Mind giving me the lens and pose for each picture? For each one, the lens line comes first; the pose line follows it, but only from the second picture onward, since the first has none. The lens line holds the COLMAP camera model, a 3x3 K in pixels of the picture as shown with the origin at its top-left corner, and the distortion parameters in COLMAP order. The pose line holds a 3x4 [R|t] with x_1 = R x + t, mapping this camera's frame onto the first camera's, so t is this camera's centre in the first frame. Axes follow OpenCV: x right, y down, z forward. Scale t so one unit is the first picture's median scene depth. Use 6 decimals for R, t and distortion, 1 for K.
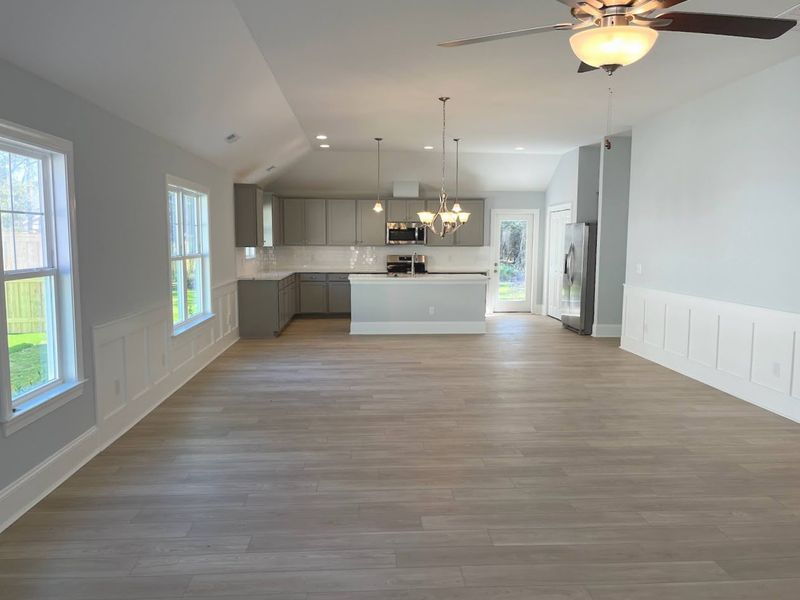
lens RADIAL K [[630.4, 0, 405.1], [0, 630.4, 303.7], [0, 0, 1]] dist [0.077049, -0.096657]
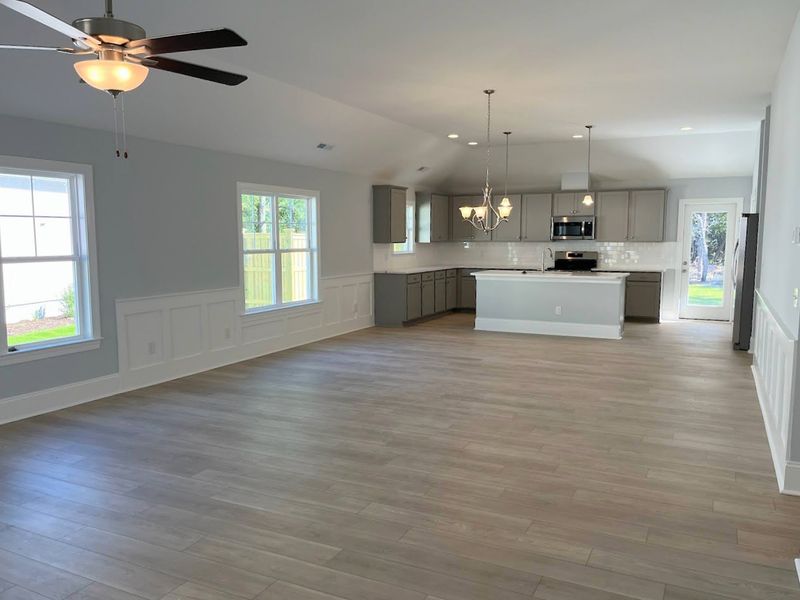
lens RADIAL K [[648.7, 0, 400.0], [0, 648.7, 300.0], [0, 0, 1]] dist [0.044586, -0.010957]
pose [[0.865646, 0.045776, -0.498559, 0.334843], [-0.047553, 0.998827, 0.009142, -0.002295], [0.498392, 0.015794, 0.866808, 0.044562]]
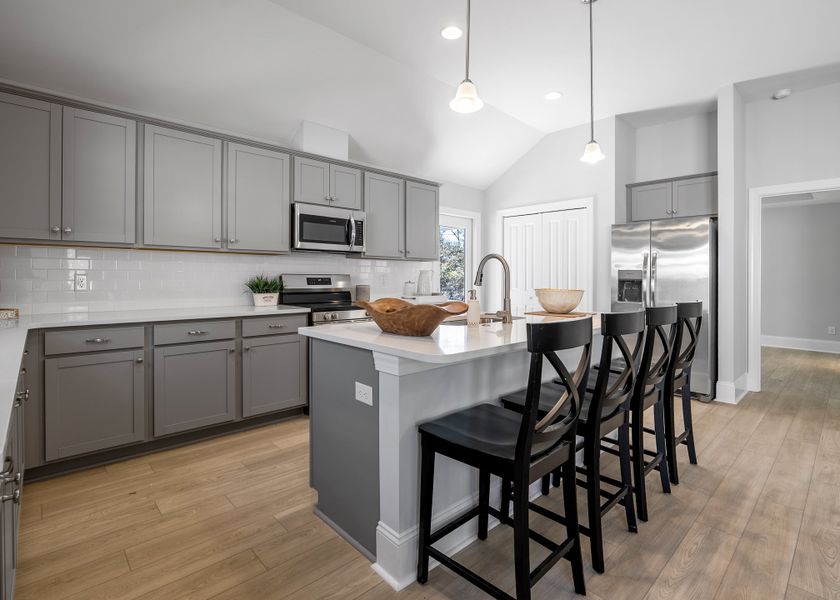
lens RADIAL K [[412.5, 0, 417.6], [0, 412.5, 277.0], [0, 0, 1]] dist [-0.004115, -0.000431]
pose [[0.775904, 0.000891, 0.630850, -0.186230], [0.060106, 0.995345, -0.075332, -0.058754], [-0.627981, 0.096368, 0.772239, 0.896597]]
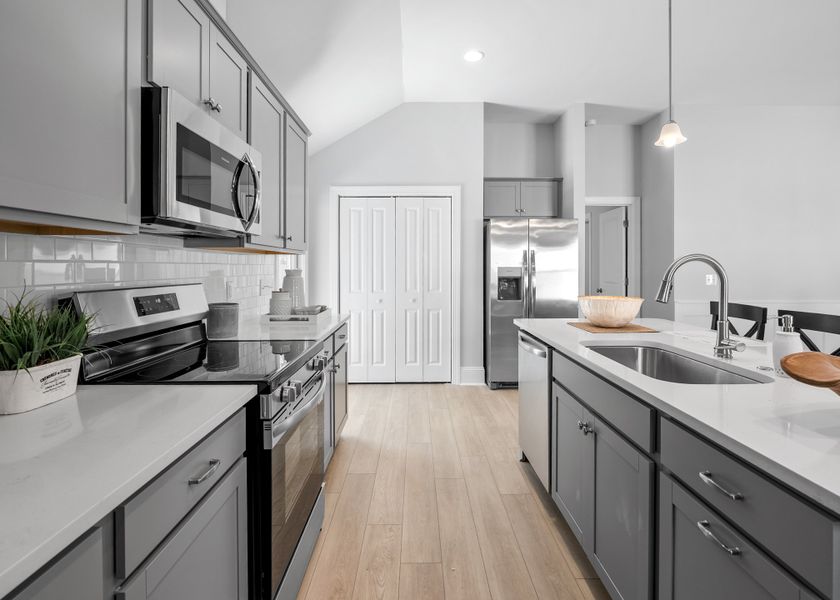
lens RADIAL K [[411.8, 0, 419.2], [0, 411.8, 270.9], [0, 0, 1]] dist [-0.013420, -0.000656]
pose [[0.060118, -0.013475, 0.998100, -0.159721], [0.103119, 0.994643, 0.007217, -0.095792], [-0.992851, 0.102490, 0.061185, 1.167275]]
